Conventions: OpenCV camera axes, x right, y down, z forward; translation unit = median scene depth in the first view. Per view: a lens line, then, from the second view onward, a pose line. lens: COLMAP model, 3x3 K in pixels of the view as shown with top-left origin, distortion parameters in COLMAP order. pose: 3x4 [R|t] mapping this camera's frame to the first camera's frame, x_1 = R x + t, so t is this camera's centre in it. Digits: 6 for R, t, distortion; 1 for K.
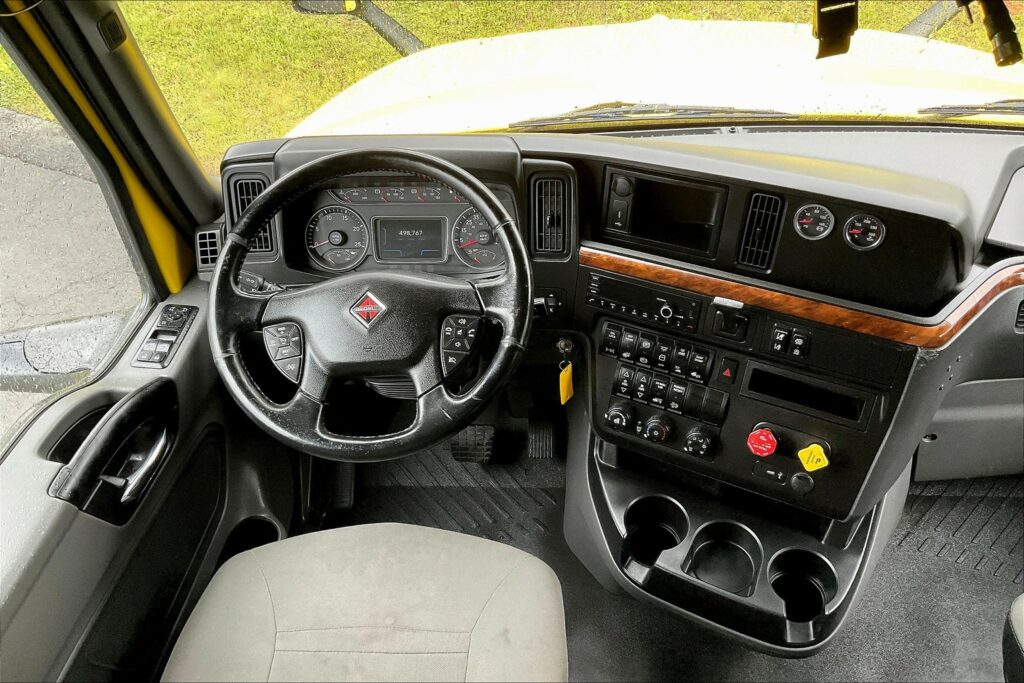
lens RADIAL K [[851.5, 0, 512.9], [0, 851.5, 337.5], [0, 0, 1]] dist [0.092230, -0.157125]
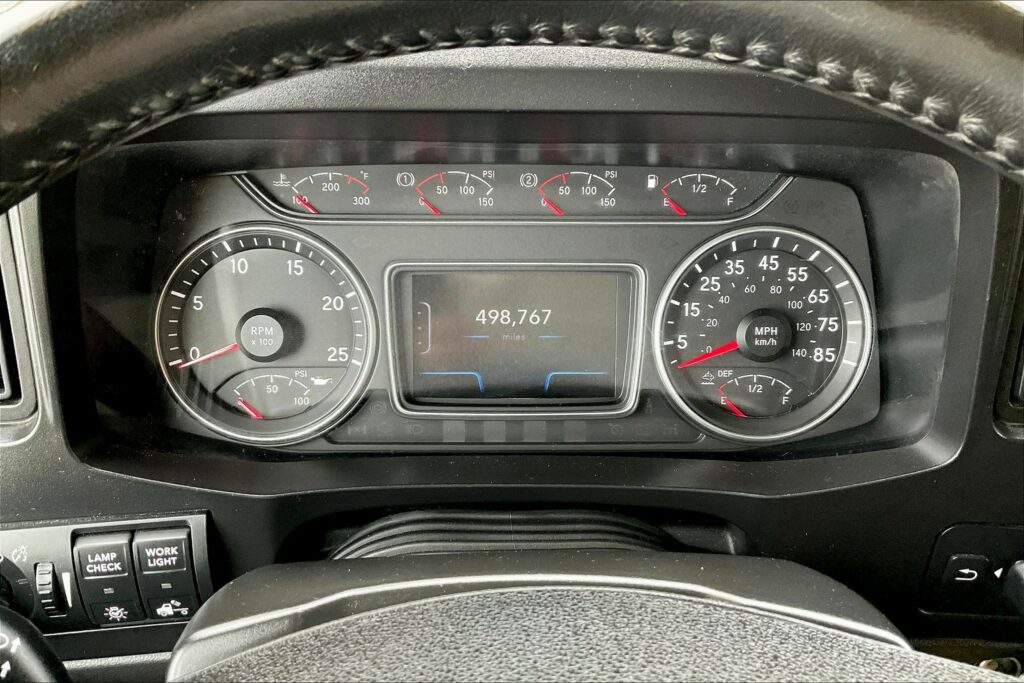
lens RADIAL K [[851.5, 0, 513.4], [0, 851.5, 345.1], [0, 0, 1]] dist [0.092230, -0.157125]
pose [[0.994167, -0.003278, 0.107801, -0.167611], [0.003809, 0.999982, -0.004719, -0.121777], [-0.107783, 0.005102, 0.994161, 0.764014]]
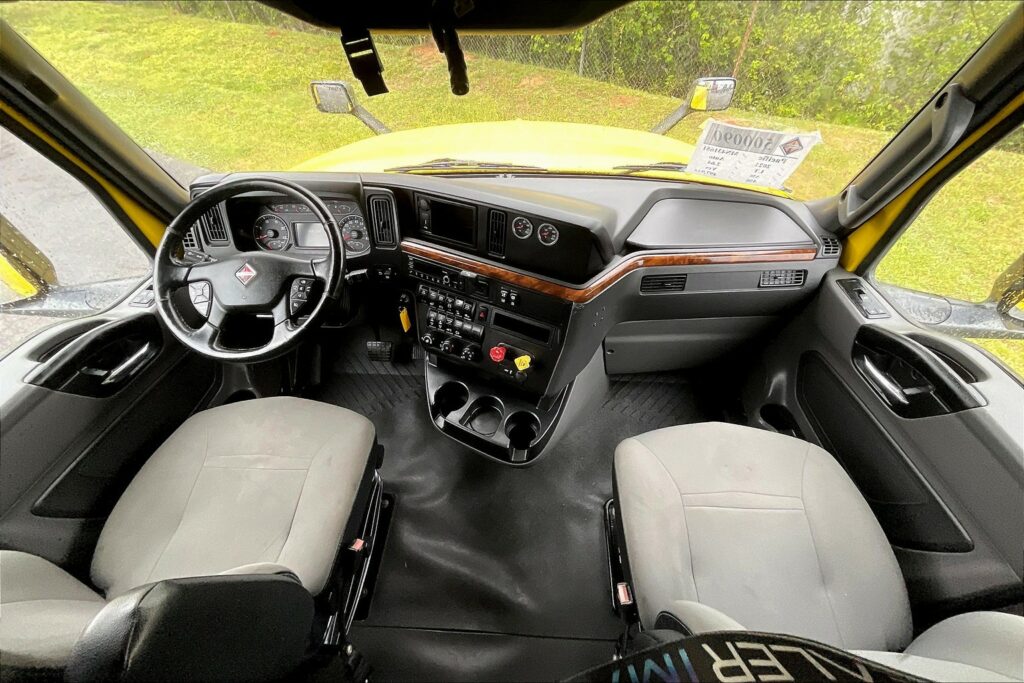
lens RADIAL K [[418.0, 0, 516.9], [0, 418.0, 341.7], [0, 0, 1]] dist [0.000324, 0.000402]
pose [[0.999570, 0.013830, 0.025851, 0.299790], [-0.016562, 0.993942, 0.108650, 0.001365], [-0.024192, -0.109032, 0.993744, 0.134244]]
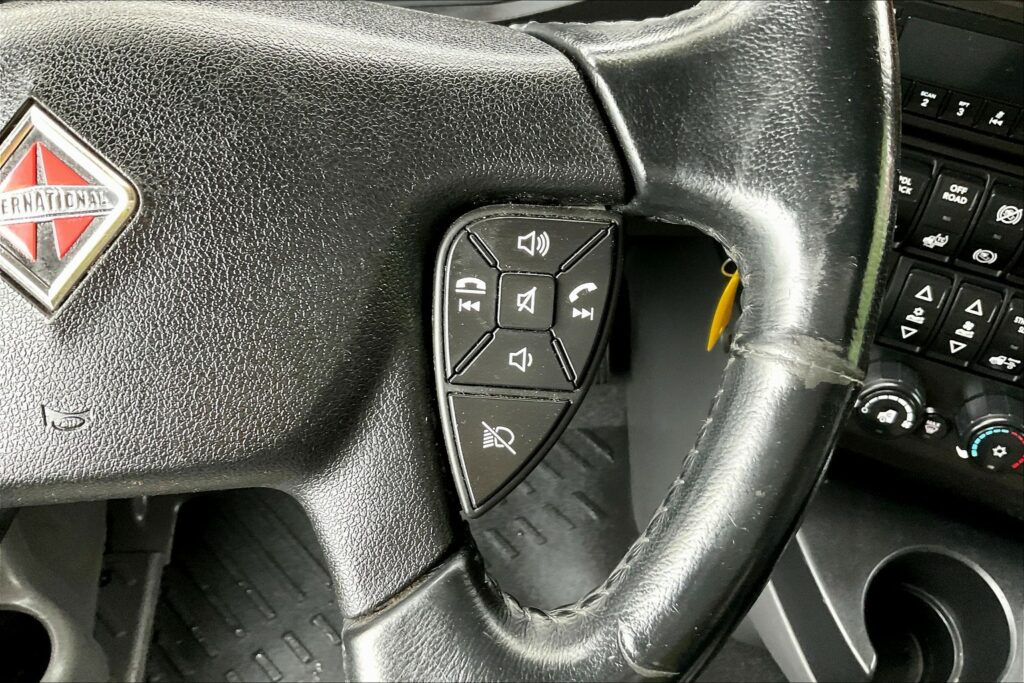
lens RADIAL K [[851.5, 0, 505.4], [0, 851.5, 347.1], [0, 0, 1]] dist [0.092230, -0.157125]
pose [[0.996146, -0.053158, 0.069768, -0.071753], [0.030419, 0.955430, 0.293648, -0.048788], [-0.082268, -0.290394, 0.953364, 0.695669]]
